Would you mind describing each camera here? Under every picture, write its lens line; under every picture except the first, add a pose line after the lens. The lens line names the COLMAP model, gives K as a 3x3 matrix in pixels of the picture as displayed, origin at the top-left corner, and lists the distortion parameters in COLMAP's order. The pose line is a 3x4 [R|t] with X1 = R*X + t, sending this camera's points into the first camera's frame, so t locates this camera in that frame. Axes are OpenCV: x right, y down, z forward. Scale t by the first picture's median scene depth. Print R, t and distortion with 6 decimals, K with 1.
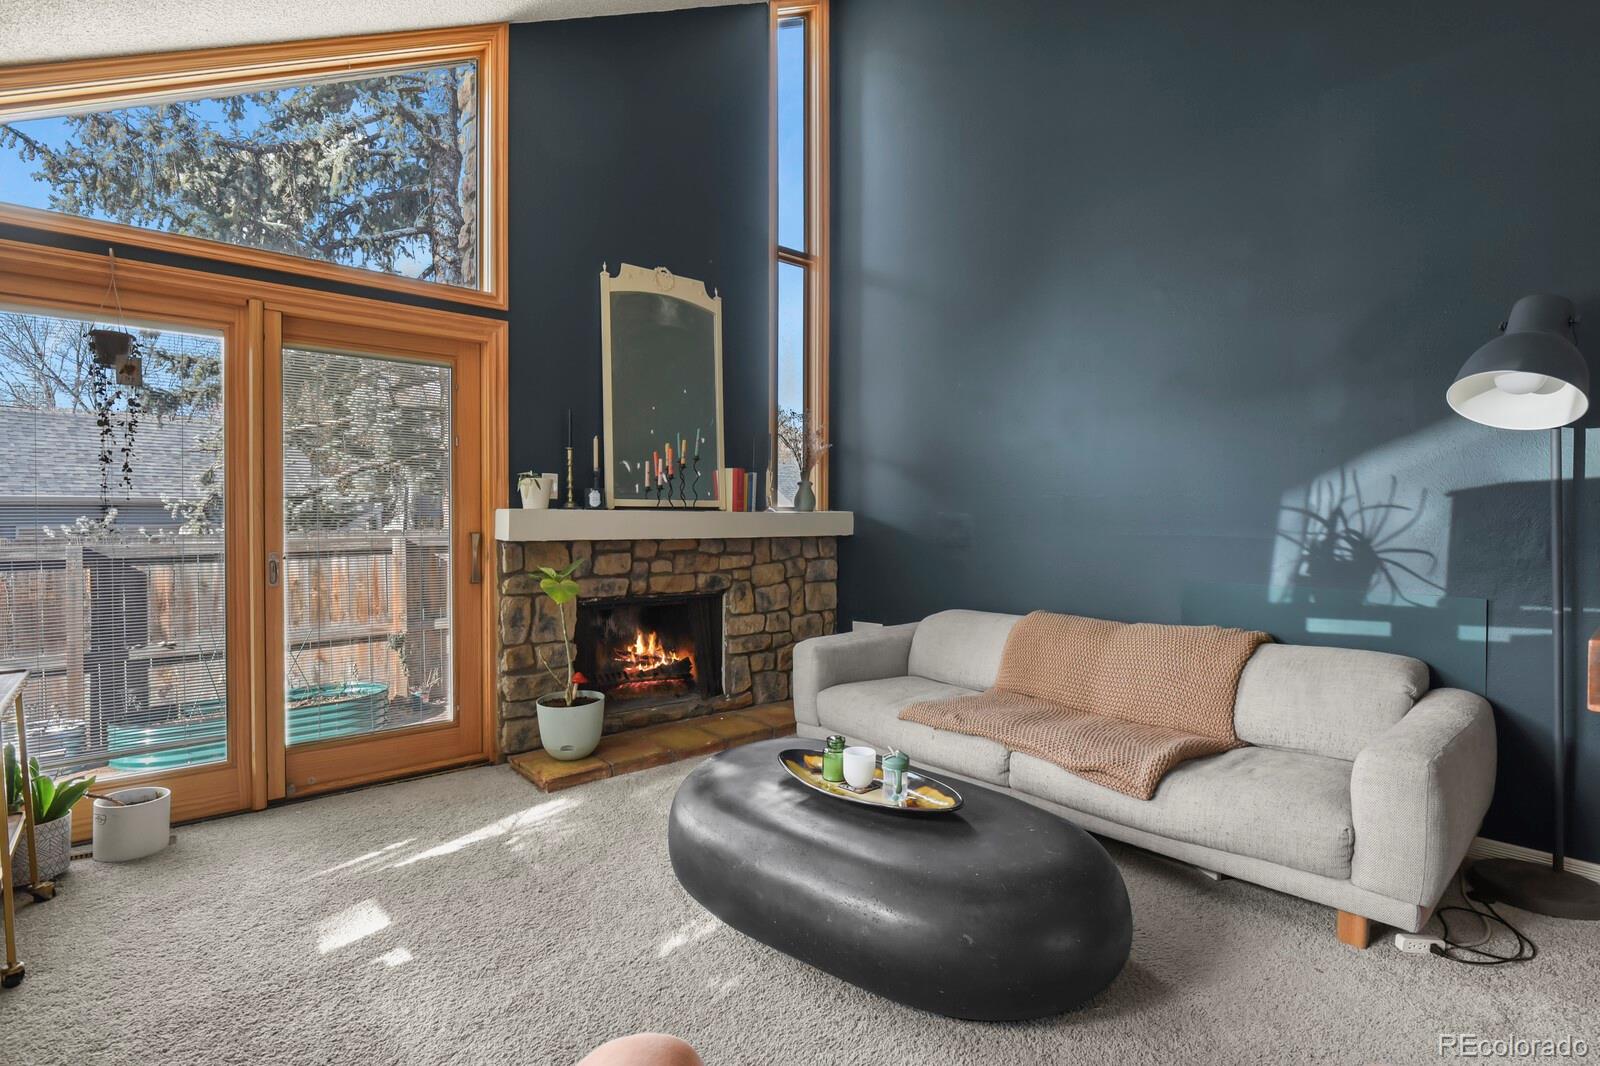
lens RADIAL K [[785.3, 0, 802.2], [0, 785.3, 526.9], [0, 0, 1]] dist [-0.002670, -0.006620]
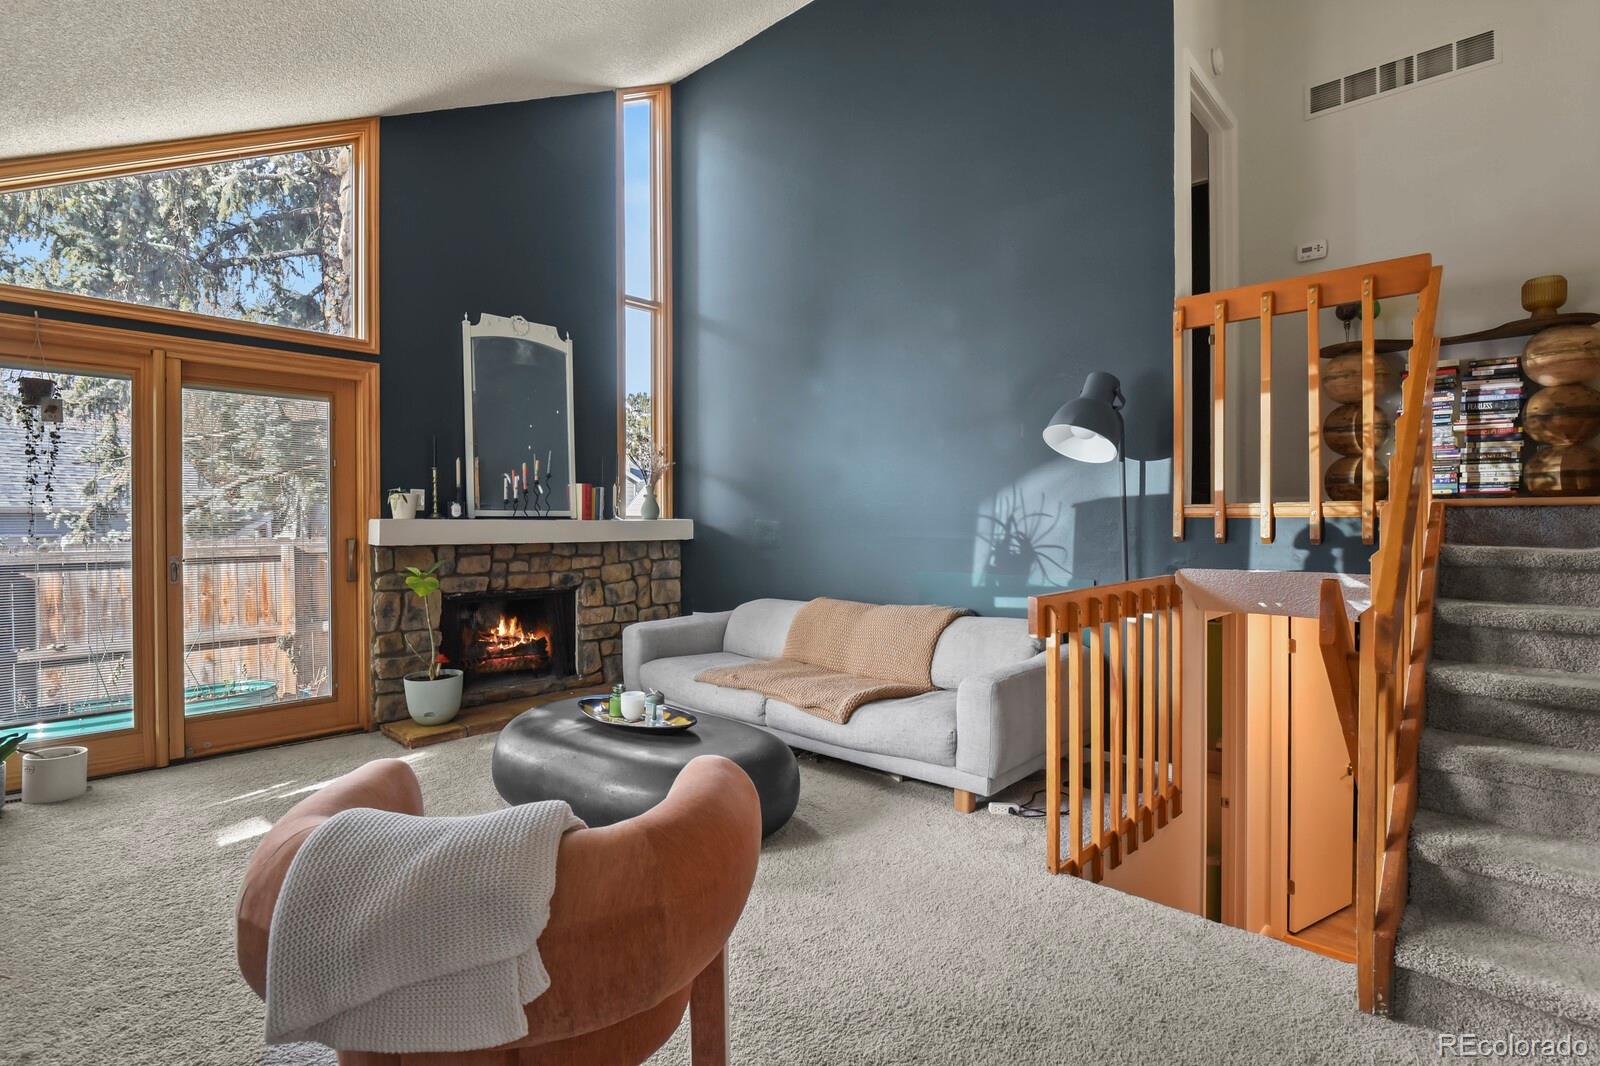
lens RADIAL K [[785.3, 0, 802.2], [0, 785.3, 526.9], [0, 0, 1]] dist [-0.002670, -0.006620]
pose [[0.994770, -0.005799, 0.101979, 0.128638], [0.006567, 0.999953, -0.007195, 0.001809], [-0.101932, 0.007827, 0.994761, -0.229736]]
